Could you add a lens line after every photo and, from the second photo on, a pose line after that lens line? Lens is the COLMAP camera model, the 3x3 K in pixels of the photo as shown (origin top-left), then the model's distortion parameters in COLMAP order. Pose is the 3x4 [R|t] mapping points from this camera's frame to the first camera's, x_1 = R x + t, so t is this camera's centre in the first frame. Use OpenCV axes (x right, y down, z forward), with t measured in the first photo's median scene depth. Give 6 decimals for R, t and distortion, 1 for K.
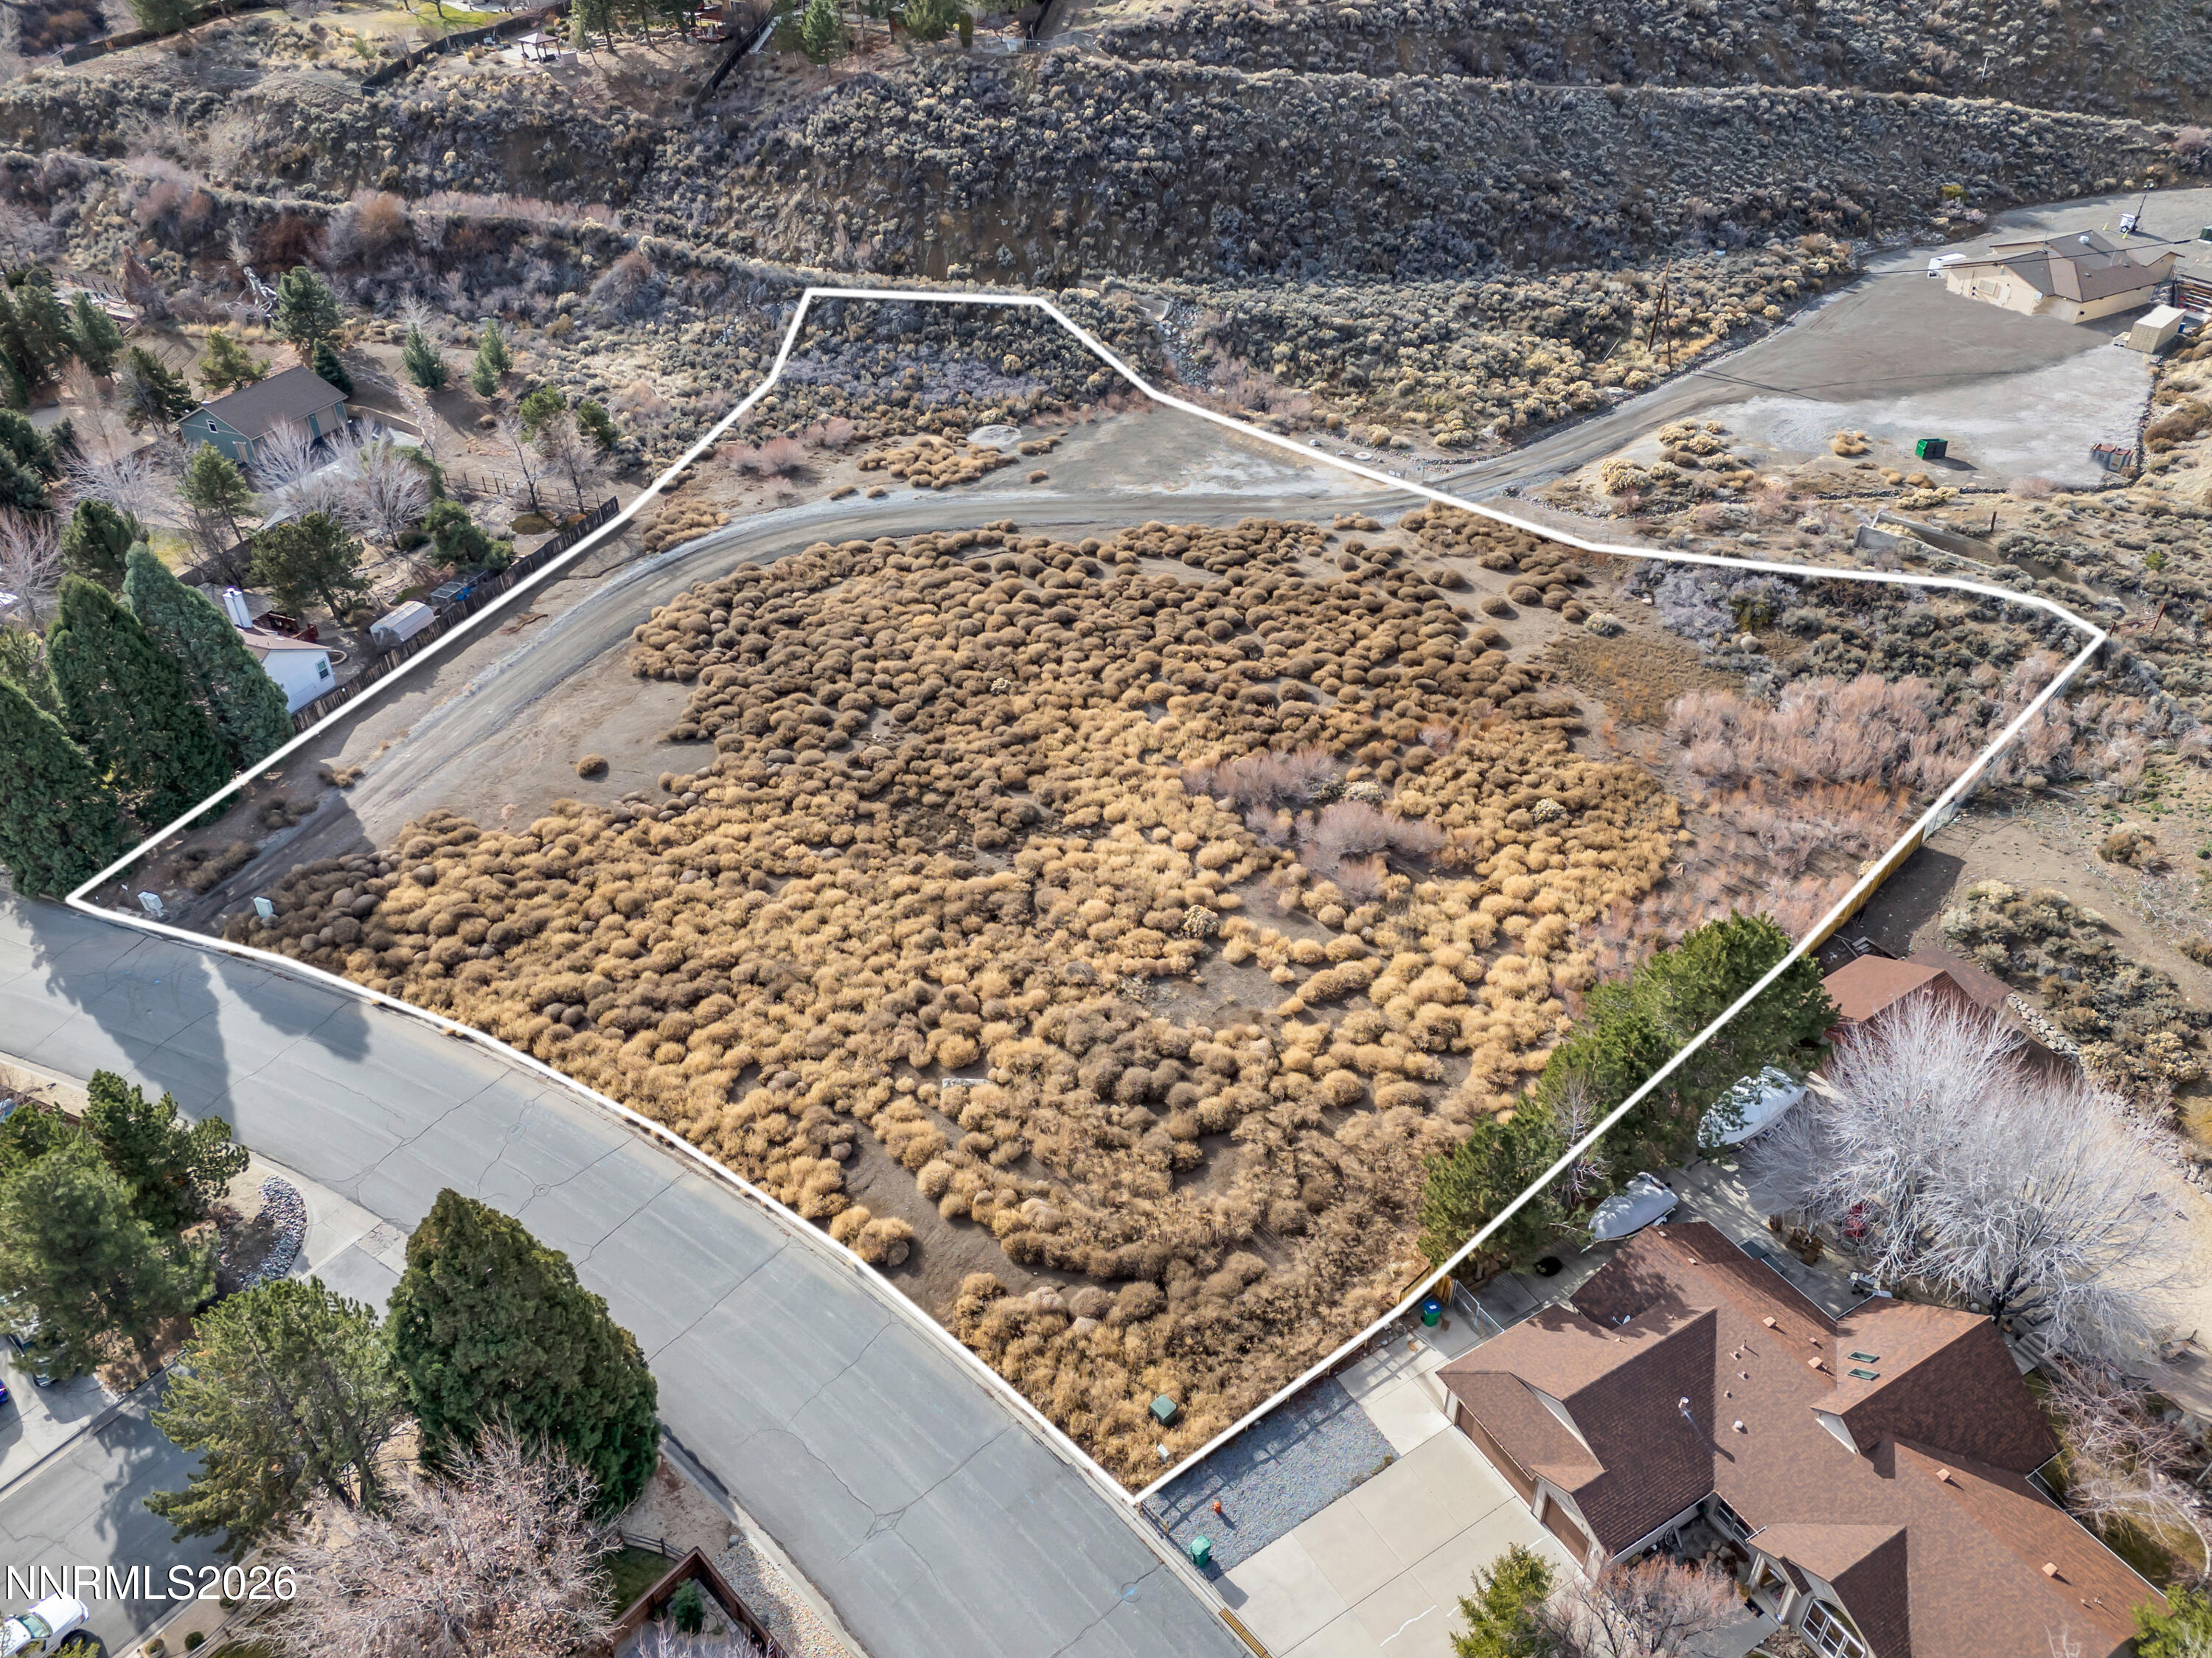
lens RADIAL K [[1642.1, 0, 1109.3], [0, 1642.1, 808.8], [0, 0, 1]] dist [0.132027, -0.203045]
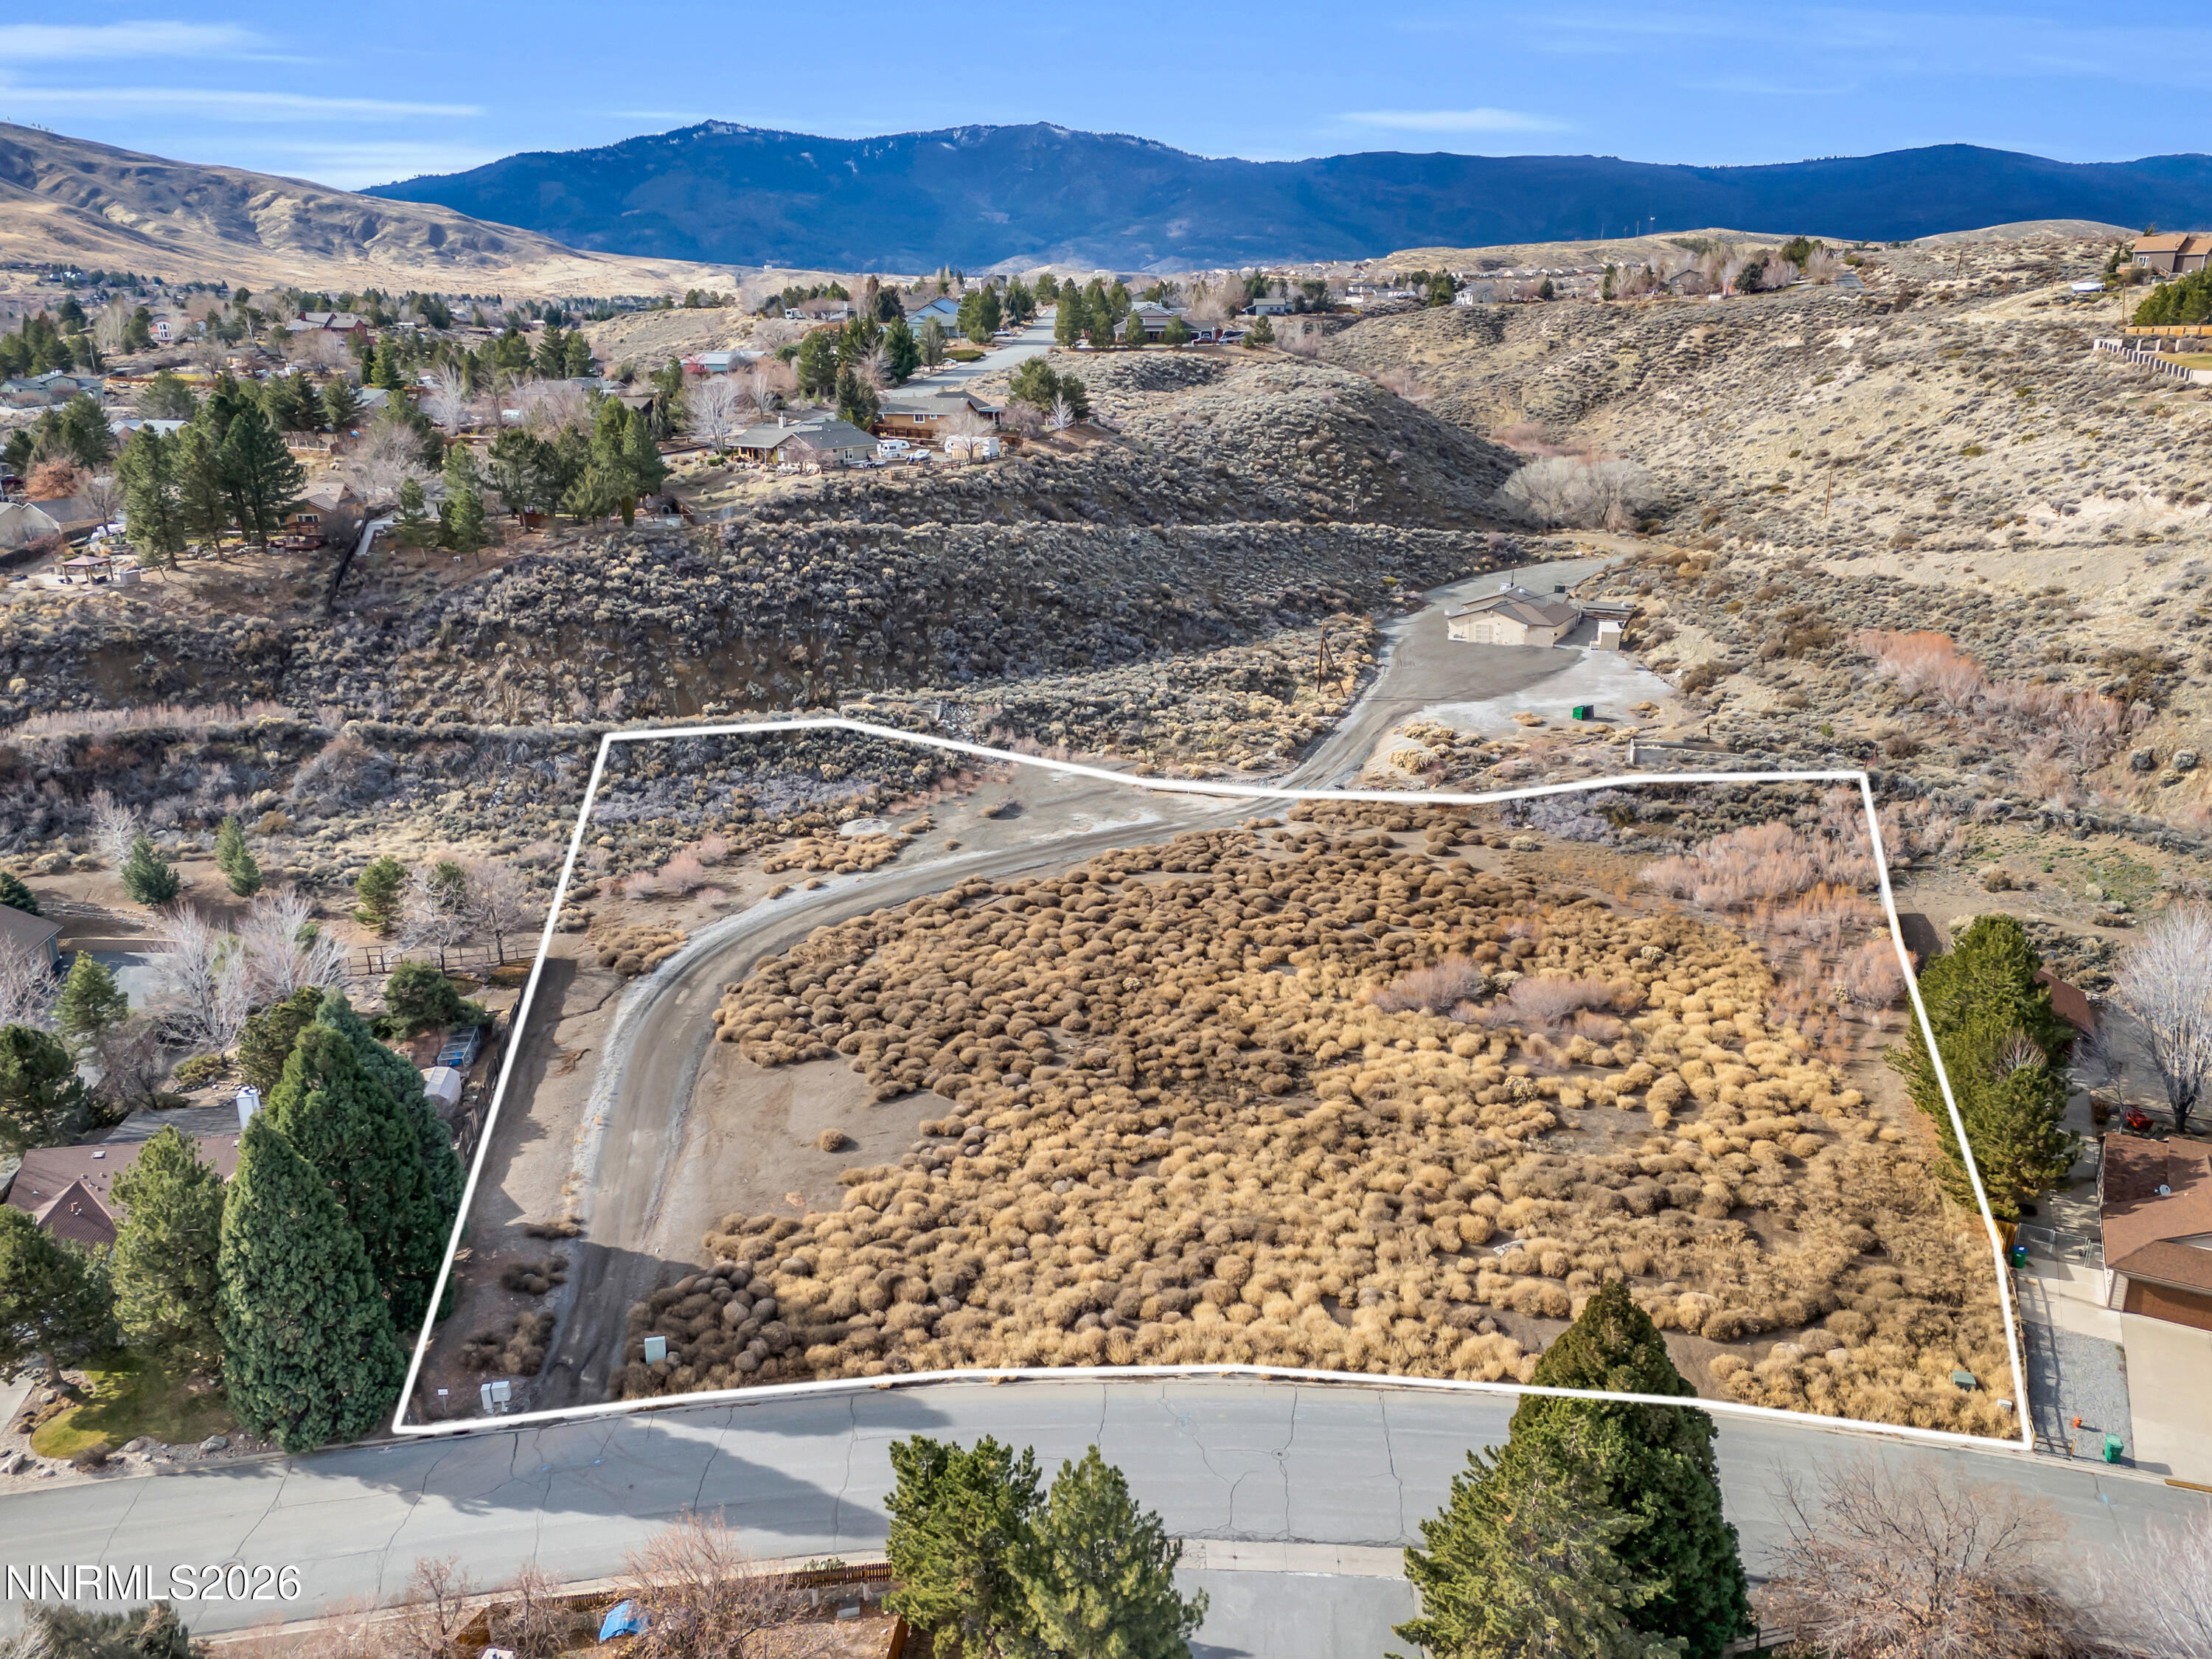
lens RADIAL K [[1642.2, 0, 1109.3], [0, 1642.2, 809.3], [0, 0, 1]] dist [0.132027, -0.203045]
pose [[0.854842, -0.146700, 0.497720, -0.582955], [0.293933, 0.927368, -0.231498, 0.058667], [-0.427609, 0.344190, 0.835873, 0.101588]]
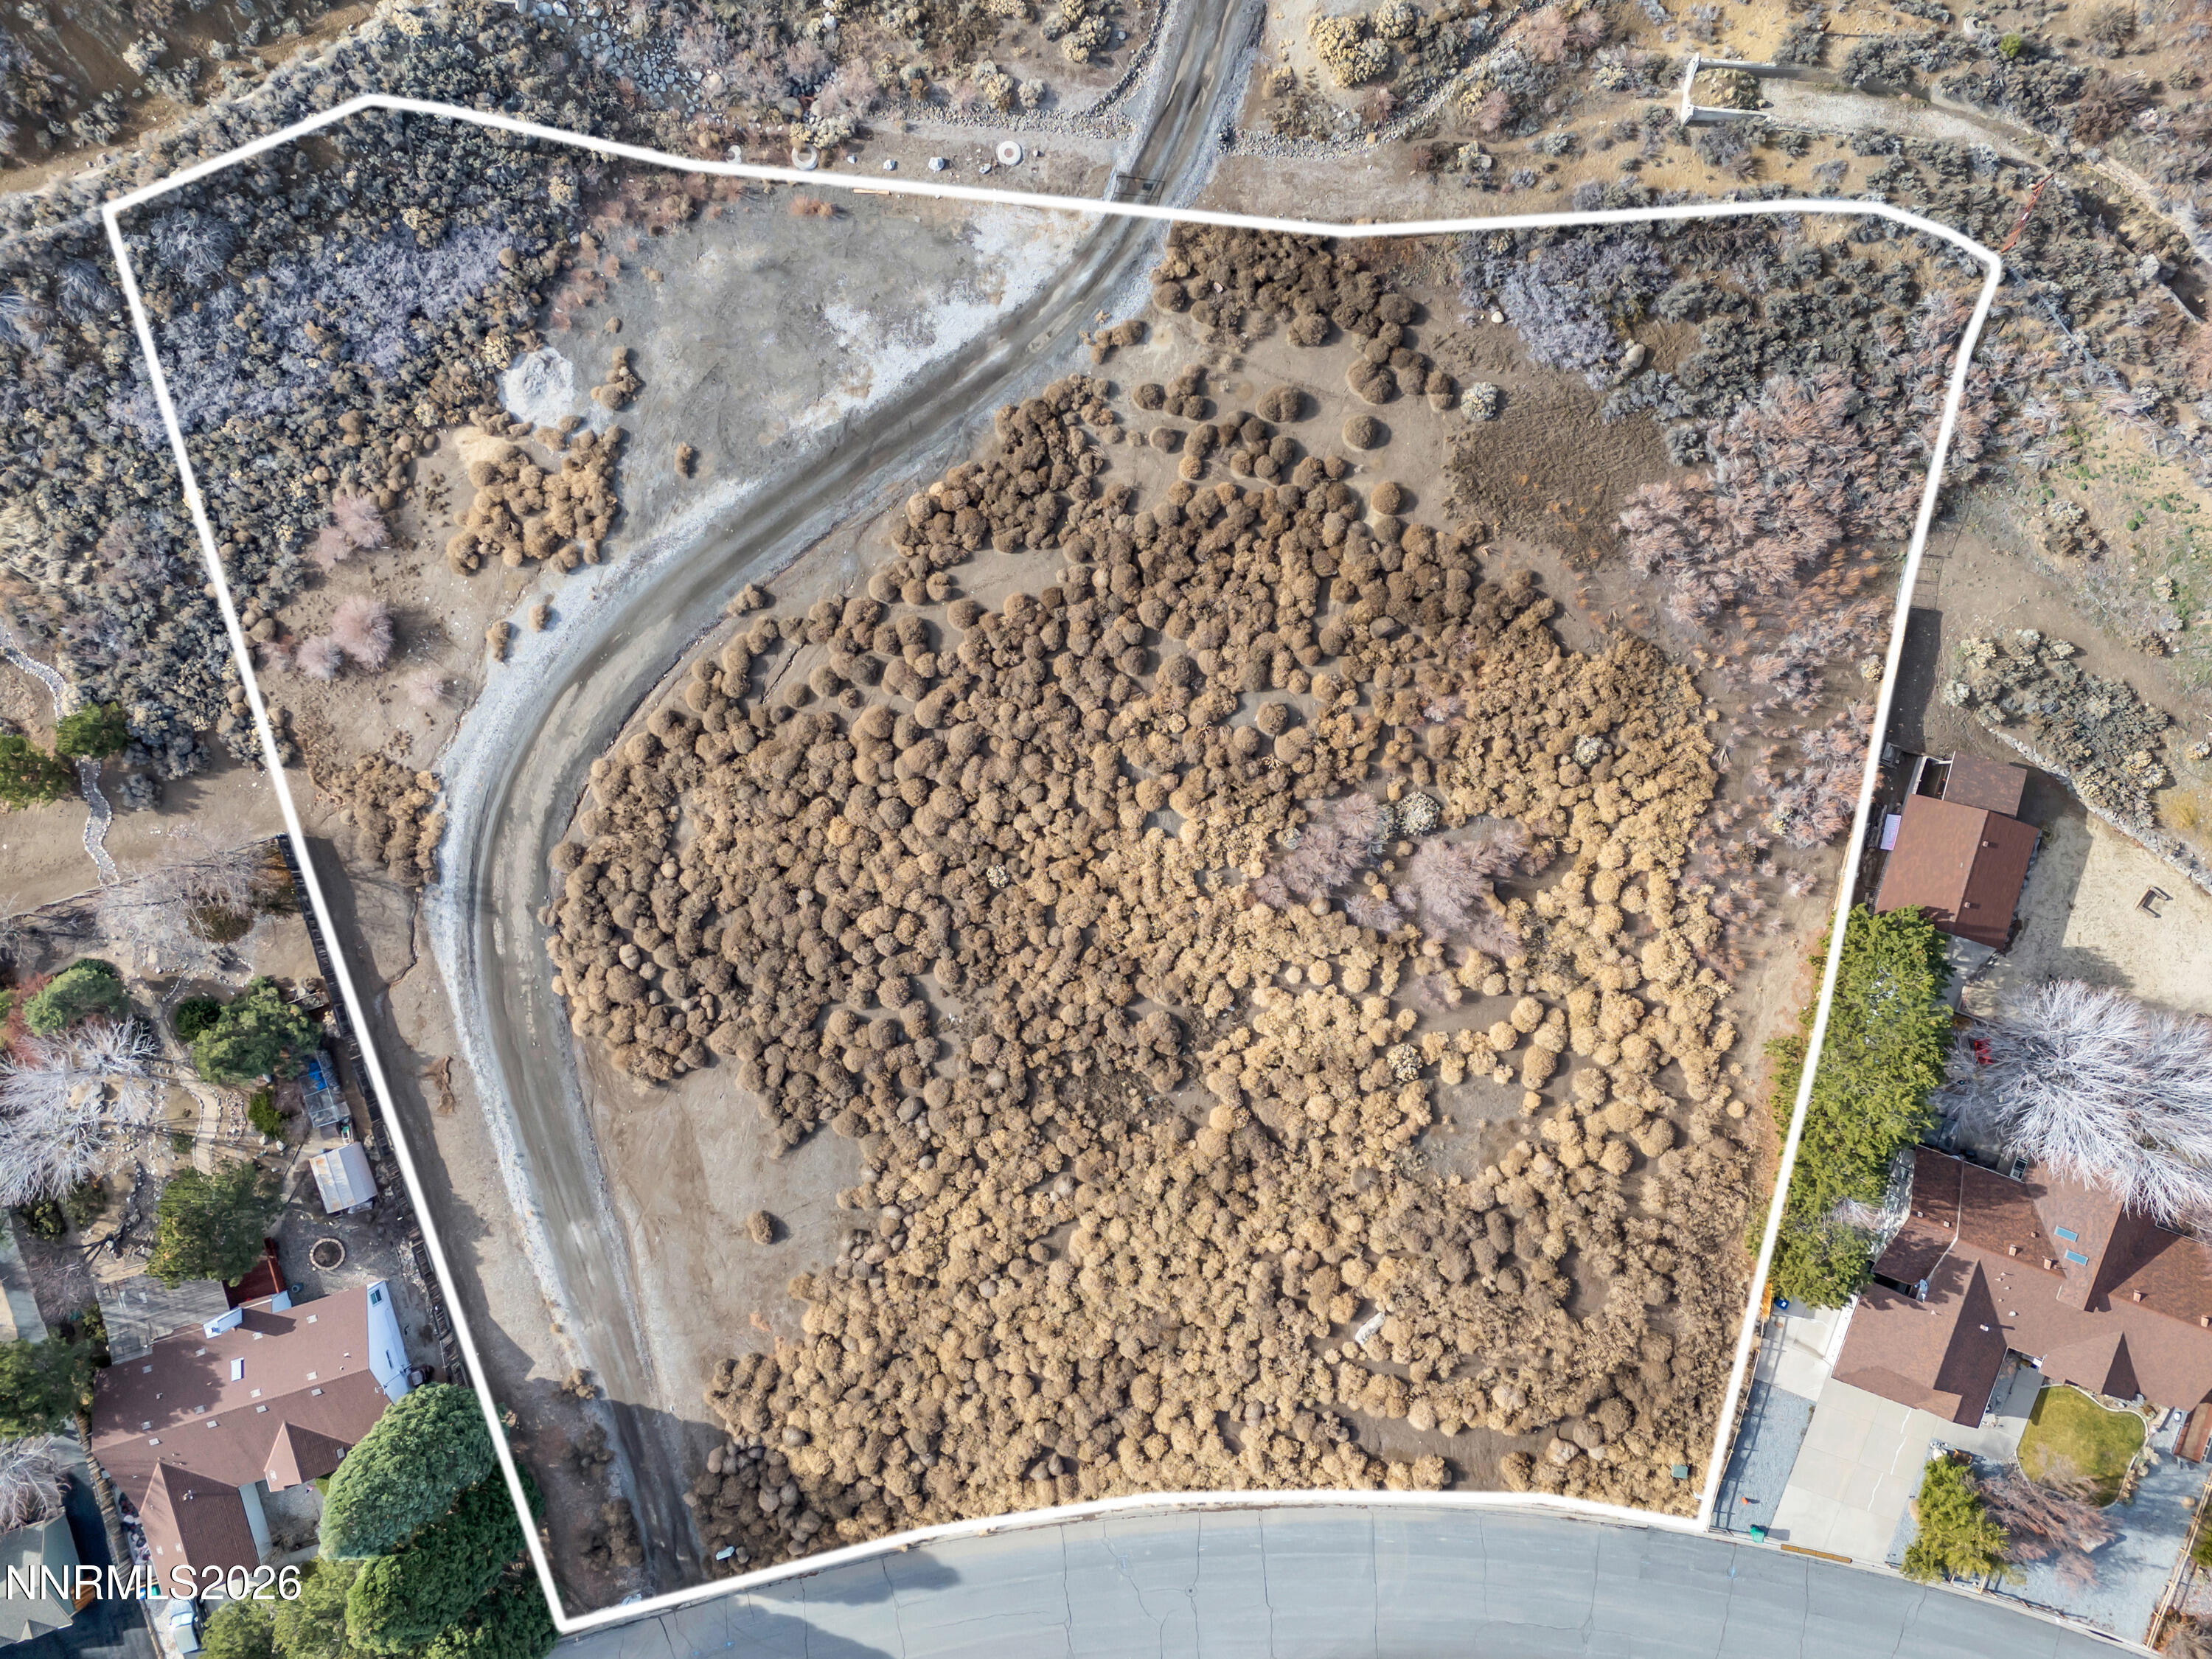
lens RADIAL K [[1642.2, 0, 1109.3], [0, 1642.2, 809.3], [0, 0, 1]] dist [0.132027, -0.203045]
pose [[0.775122, -0.631479, -0.020497, 0.025404], [0.379328, 0.439180, 0.814390, -0.827877], [-0.505268, -0.639027, 0.579956, 0.458691]]
